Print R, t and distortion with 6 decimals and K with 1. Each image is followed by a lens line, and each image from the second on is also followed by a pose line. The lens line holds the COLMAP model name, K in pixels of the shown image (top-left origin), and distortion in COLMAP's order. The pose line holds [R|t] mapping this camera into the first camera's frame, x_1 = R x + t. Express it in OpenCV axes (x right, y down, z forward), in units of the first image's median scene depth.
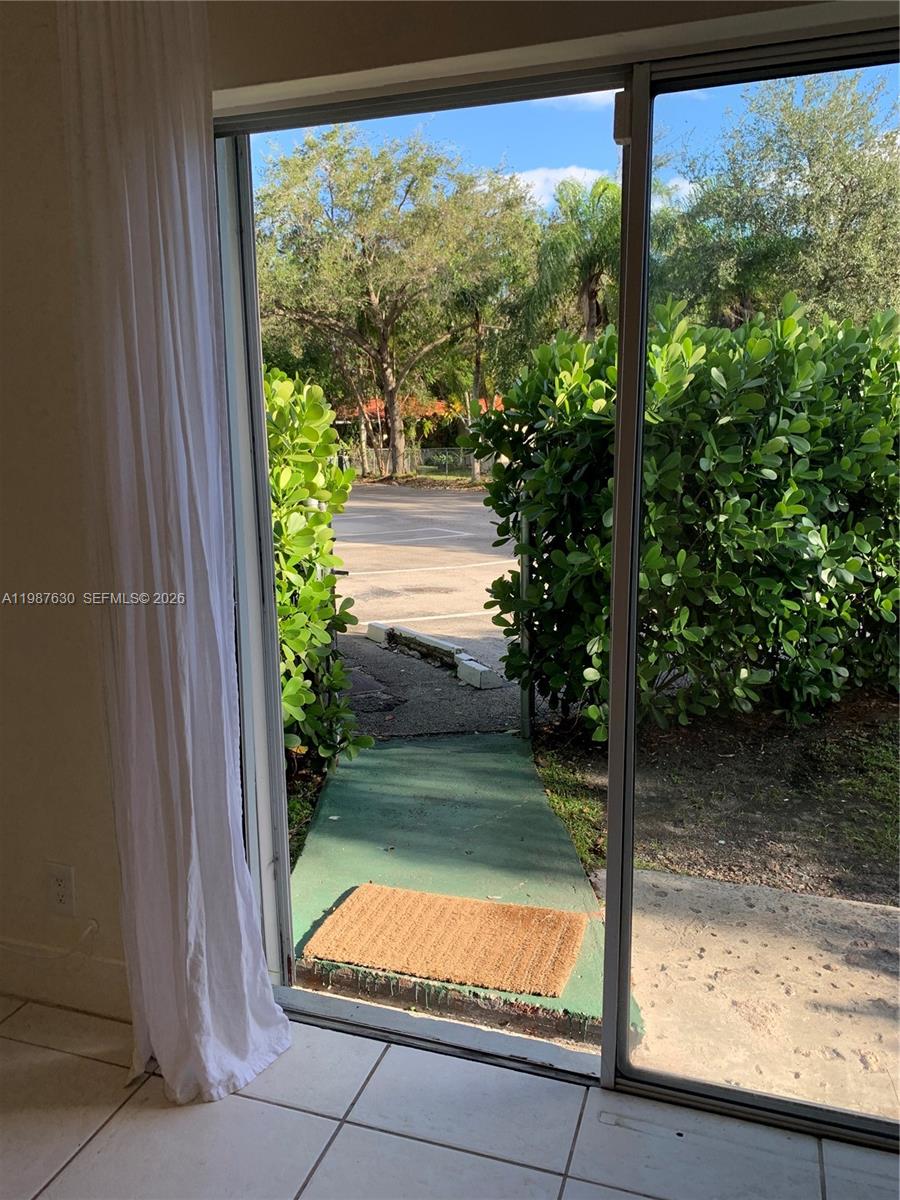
lens RADIAL K [[920.8, 0, 465.2], [0, 920.8, 622.0], [0, 0, 1]] dist [0.041466, -0.028103]
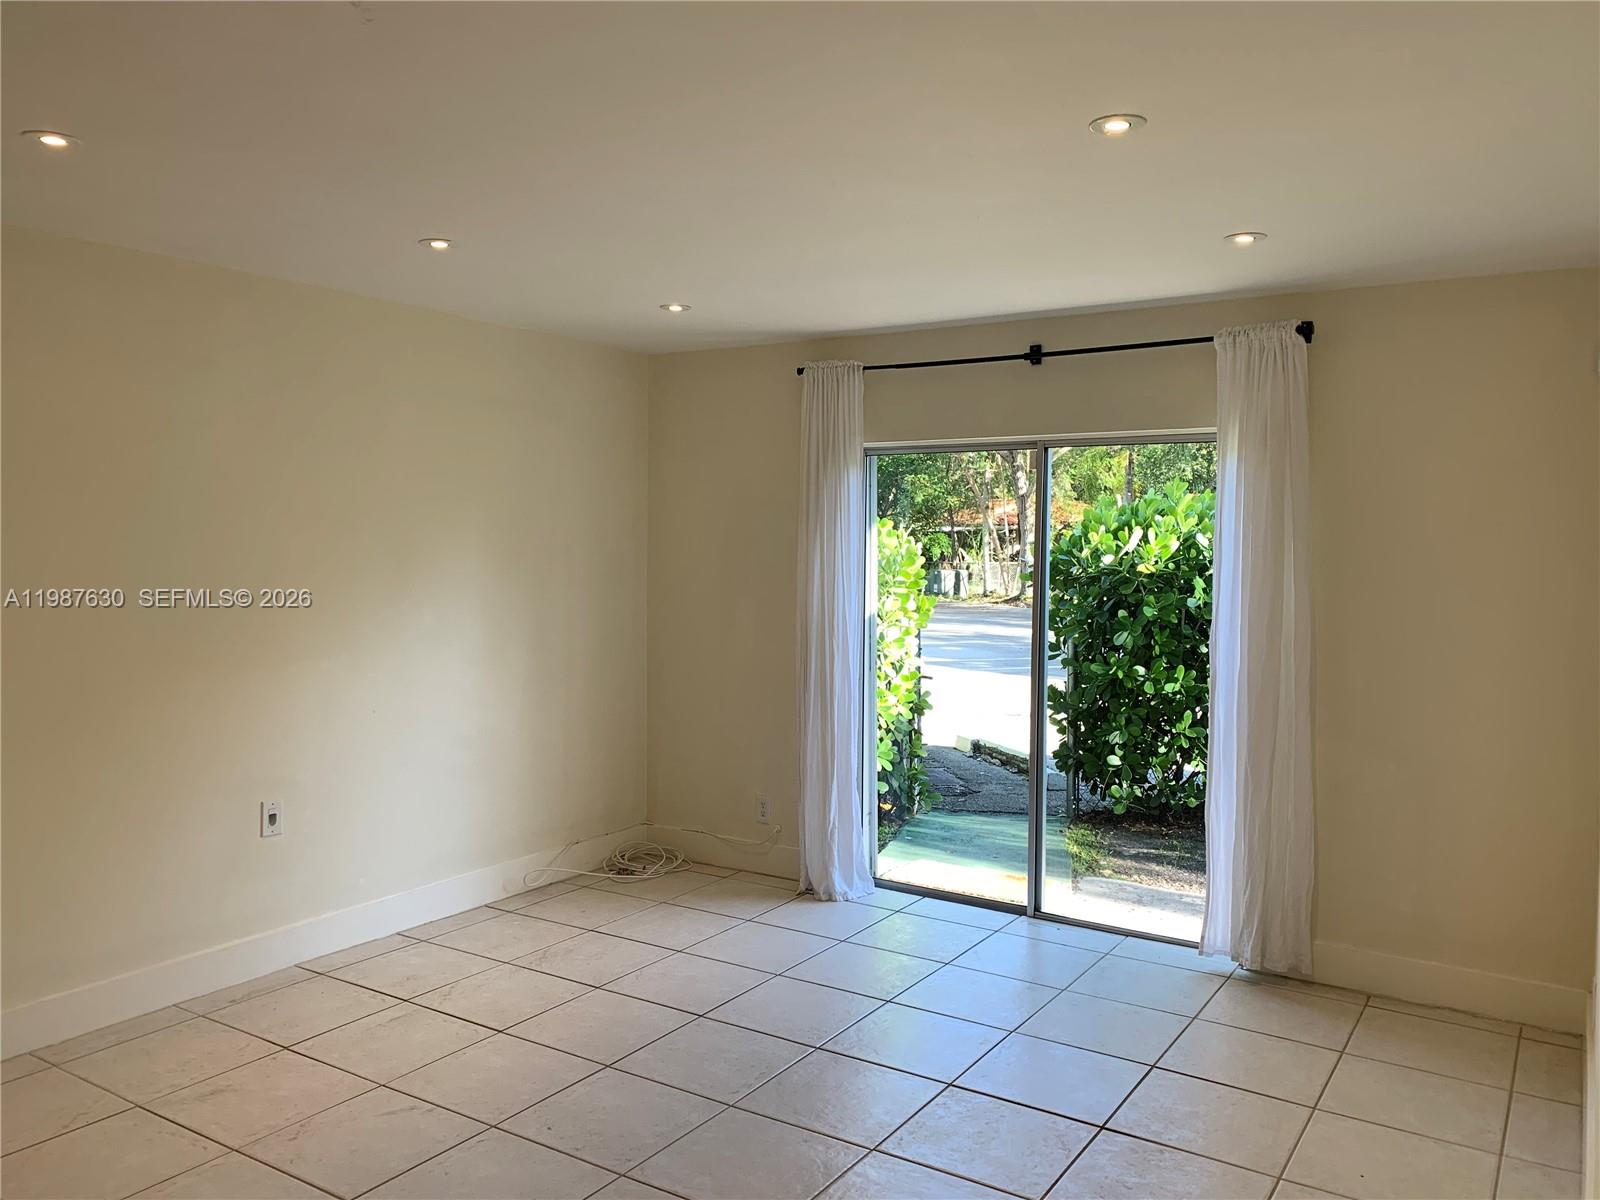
lens RADIAL K [[1227.7, 0, 799.0], [0, 1227.7, 601.7], [0, 0, 1]] dist [0.041466, -0.028103]
pose [[0.964787, 0.027400, -0.261600, 0.176666], [-0.066123, 0.987885, -0.140395, 0.122252], [0.254584, 0.152749, 0.954911, -0.885458]]
